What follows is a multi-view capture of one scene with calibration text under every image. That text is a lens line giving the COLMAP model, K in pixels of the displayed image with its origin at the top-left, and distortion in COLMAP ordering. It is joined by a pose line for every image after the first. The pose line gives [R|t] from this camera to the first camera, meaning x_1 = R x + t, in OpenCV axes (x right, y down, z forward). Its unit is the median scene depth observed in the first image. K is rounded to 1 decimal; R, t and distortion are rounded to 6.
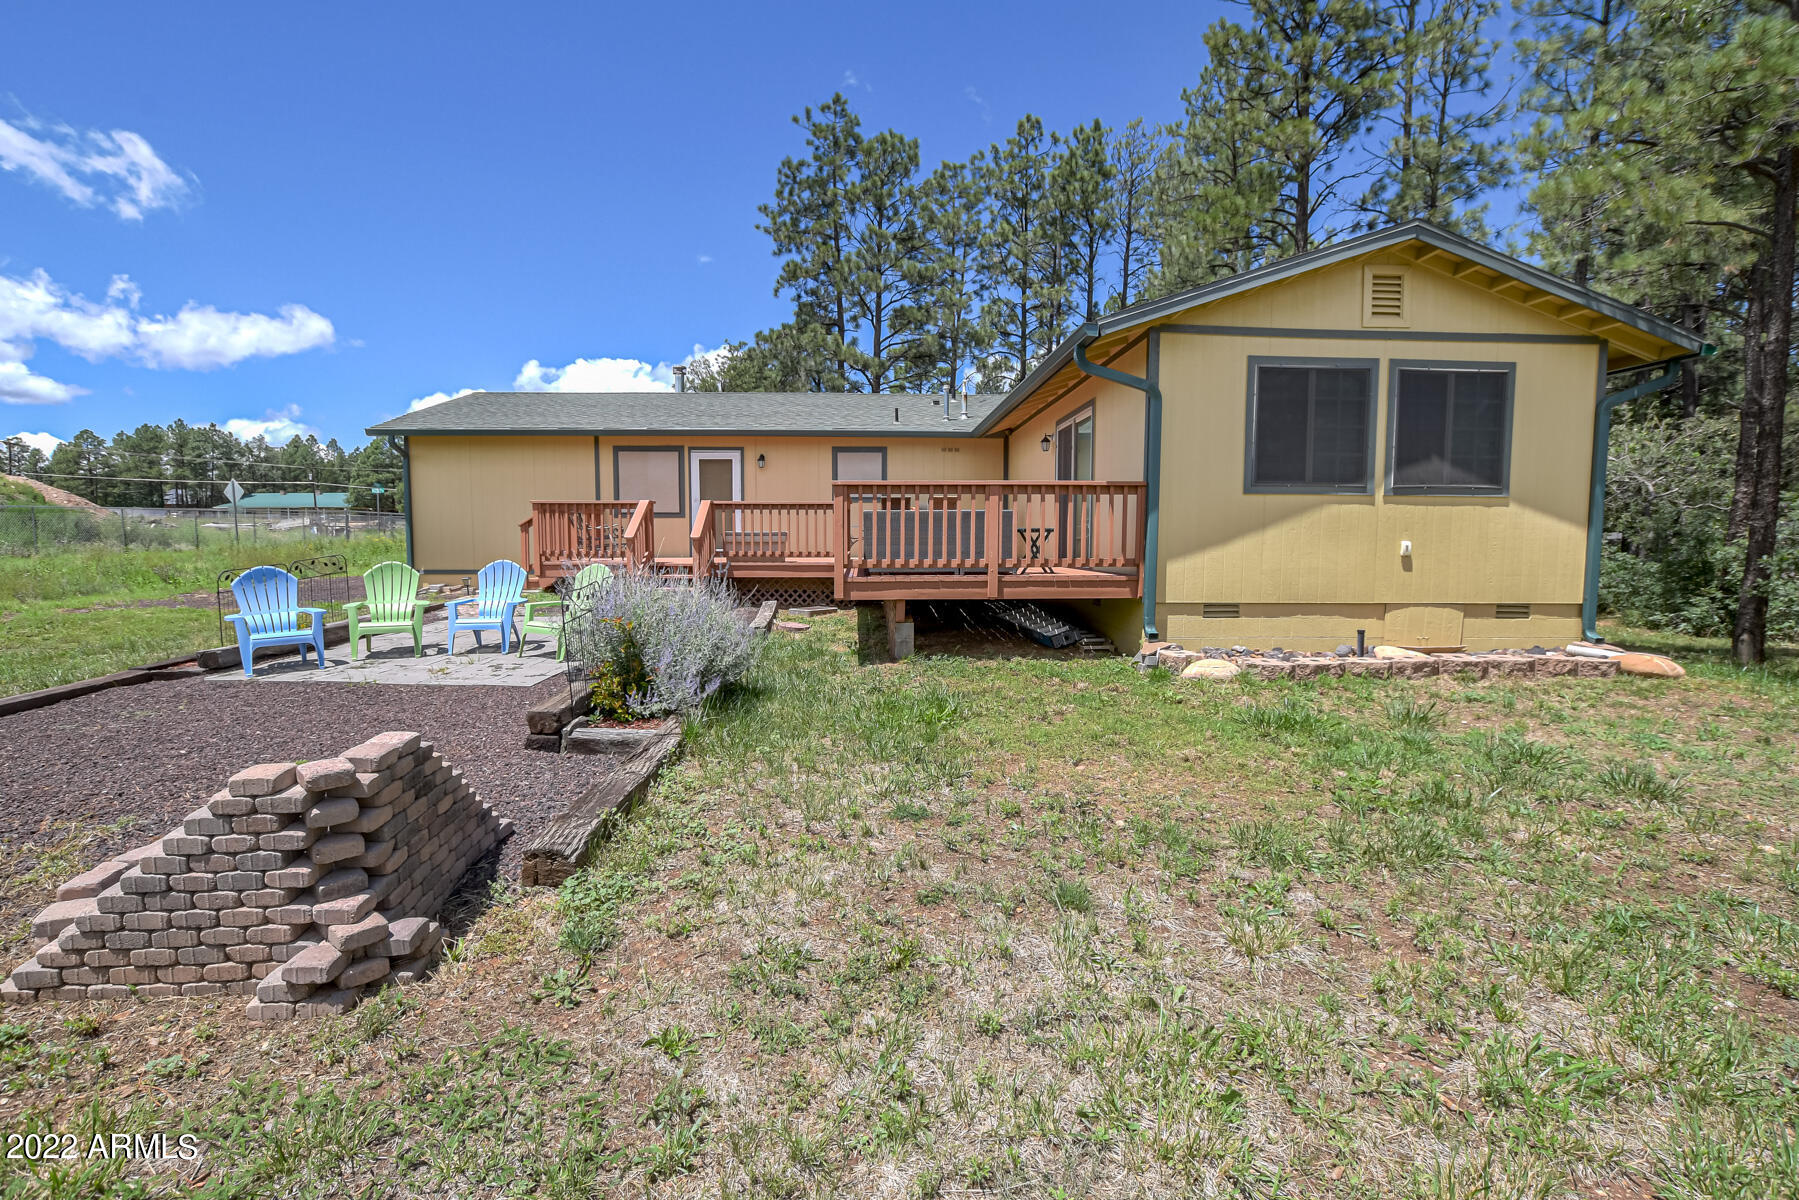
lens RADIAL K [[801.7, 0, 906.3], [0, 801.7, 604.1], [0, 0, 1]] dist [-0.037818, -0.000376]
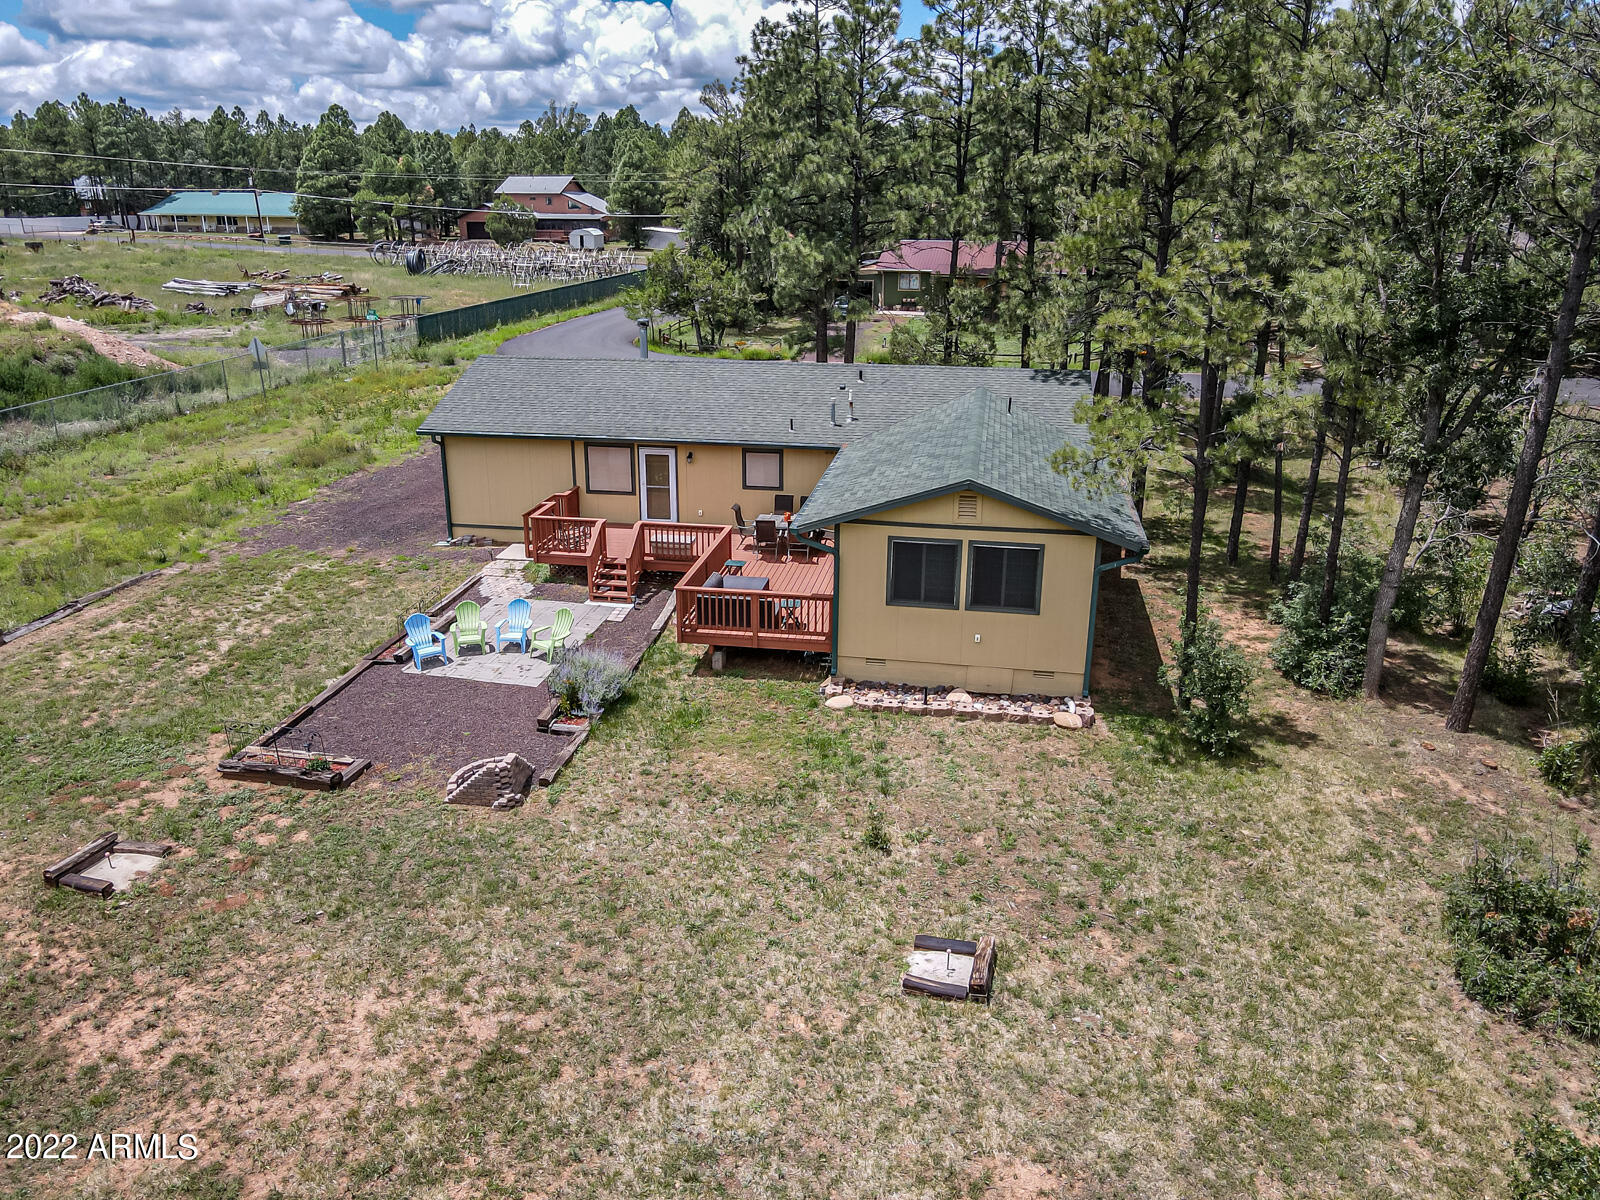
lens RADIAL K [[1142.6, 0, 797.4], [0, 1142.6, 597.6], [0, 0, 1]] dist [0.002868, 0.001541]
pose [[0.978090, 0.073550, -0.194760, 0.750852], [-0.026076, 0.971428, 0.235897, -0.796855], [0.206545, -0.225650, 0.952062, -1.630857]]
